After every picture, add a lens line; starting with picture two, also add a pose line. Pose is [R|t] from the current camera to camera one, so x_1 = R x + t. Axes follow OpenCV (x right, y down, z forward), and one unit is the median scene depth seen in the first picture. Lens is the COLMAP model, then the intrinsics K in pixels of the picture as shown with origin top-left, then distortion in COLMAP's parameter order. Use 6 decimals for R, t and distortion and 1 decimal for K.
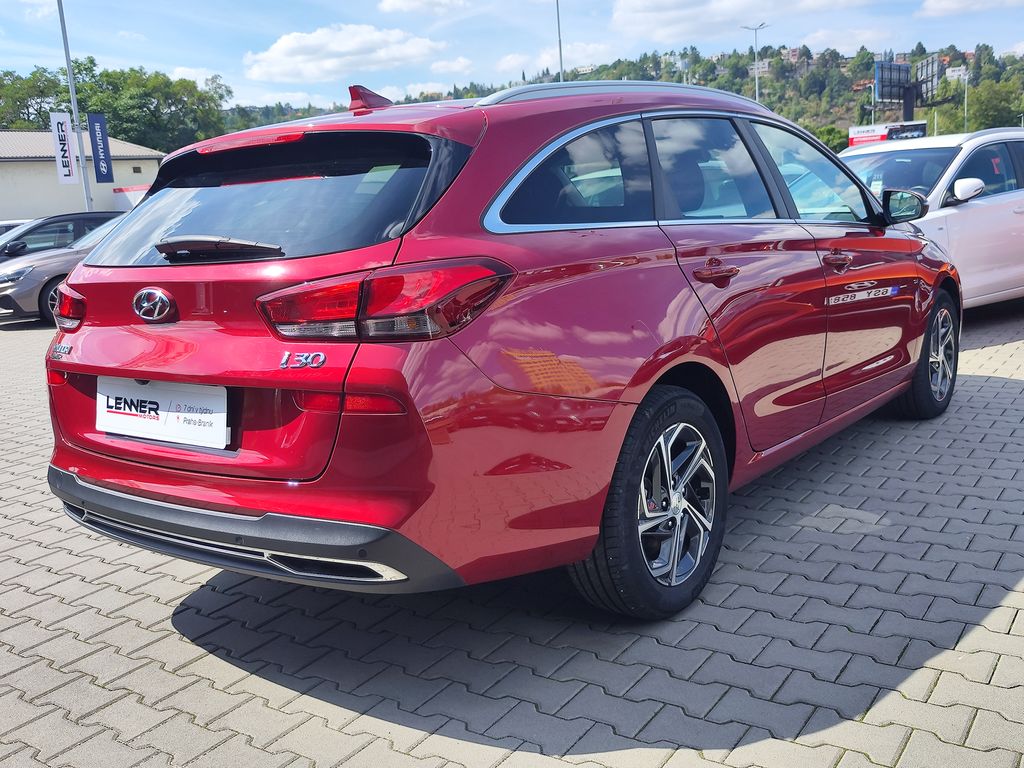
lens RADIAL K [[1017.3, 0, 506.6], [0, 1017.3, 385.6], [0, 0, 1]] dist [0.027797, -0.026455]
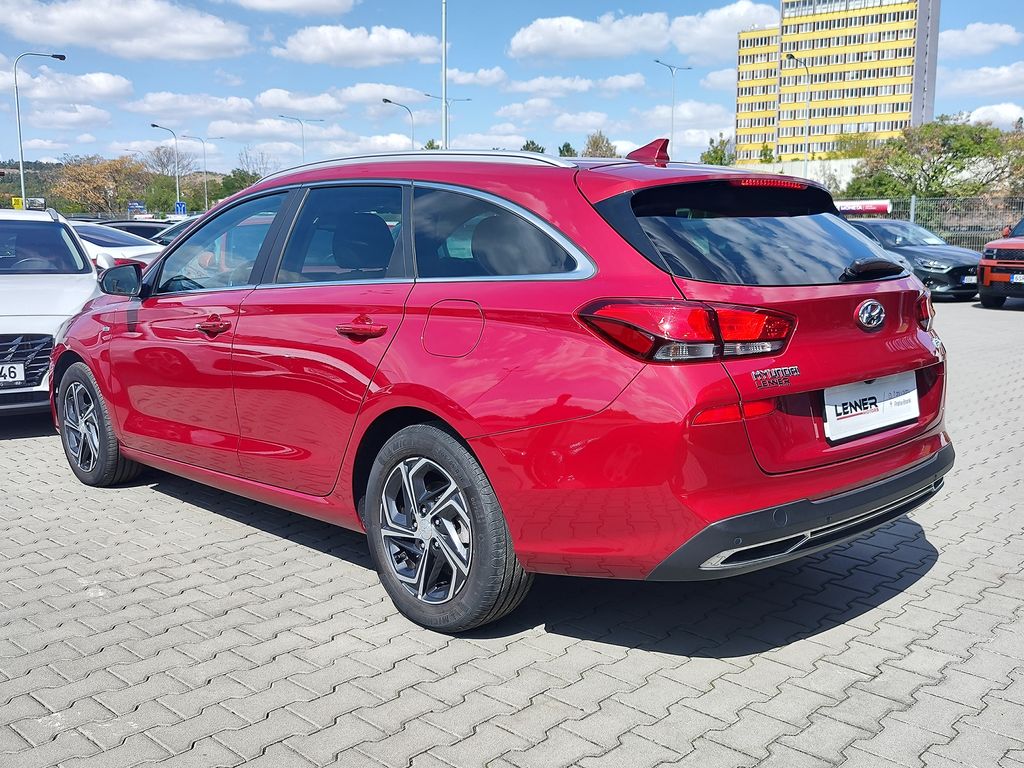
lens RADIAL K [[1017.3, 0, 506.6], [0, 1017.3, 385.6], [0, 0, 1]] dist [0.027797, -0.026455]
pose [[0.153828, -0.077853, 0.985026, -1.406734], [0.170649, 0.984005, 0.051122, -0.115410], [-0.973250, 0.160230, 0.164653, 1.097655]]
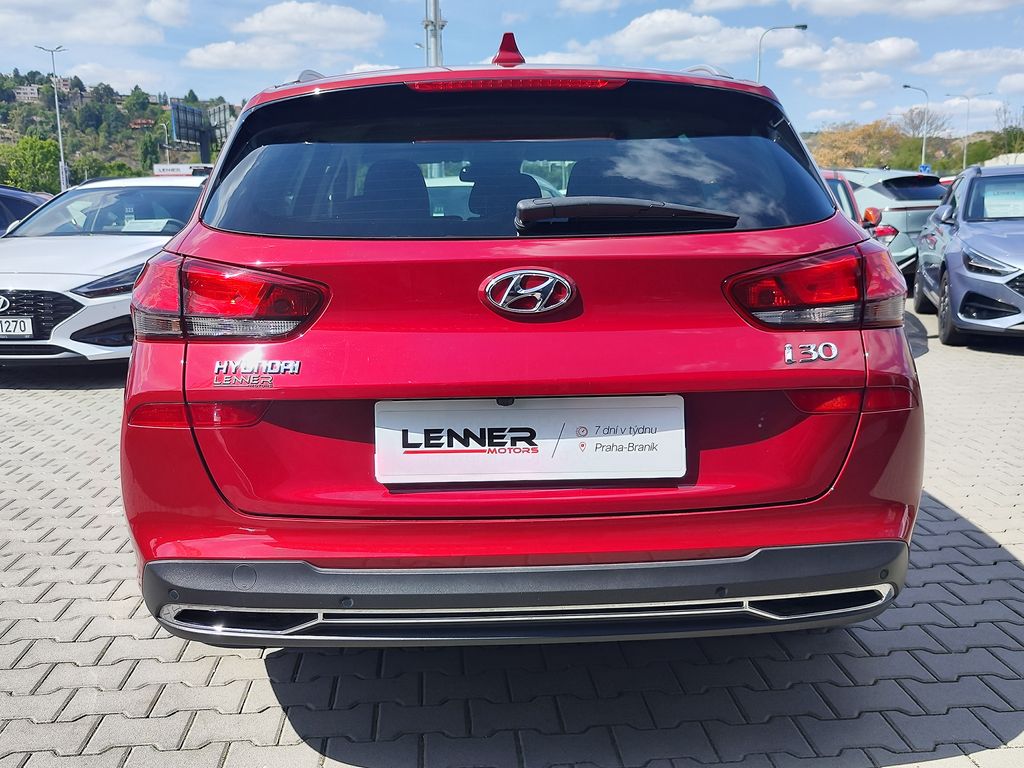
lens RADIAL K [[1017.3, 0, 506.6], [0, 1017.3, 385.6], [0, 0, 1]] dist [0.027797, -0.026455]
pose [[0.768643, -0.053533, 0.637434, -0.726731], [0.078121, 0.996889, -0.010481, -0.006244], [-0.634889, 0.057854, 0.770434, 0.419144]]
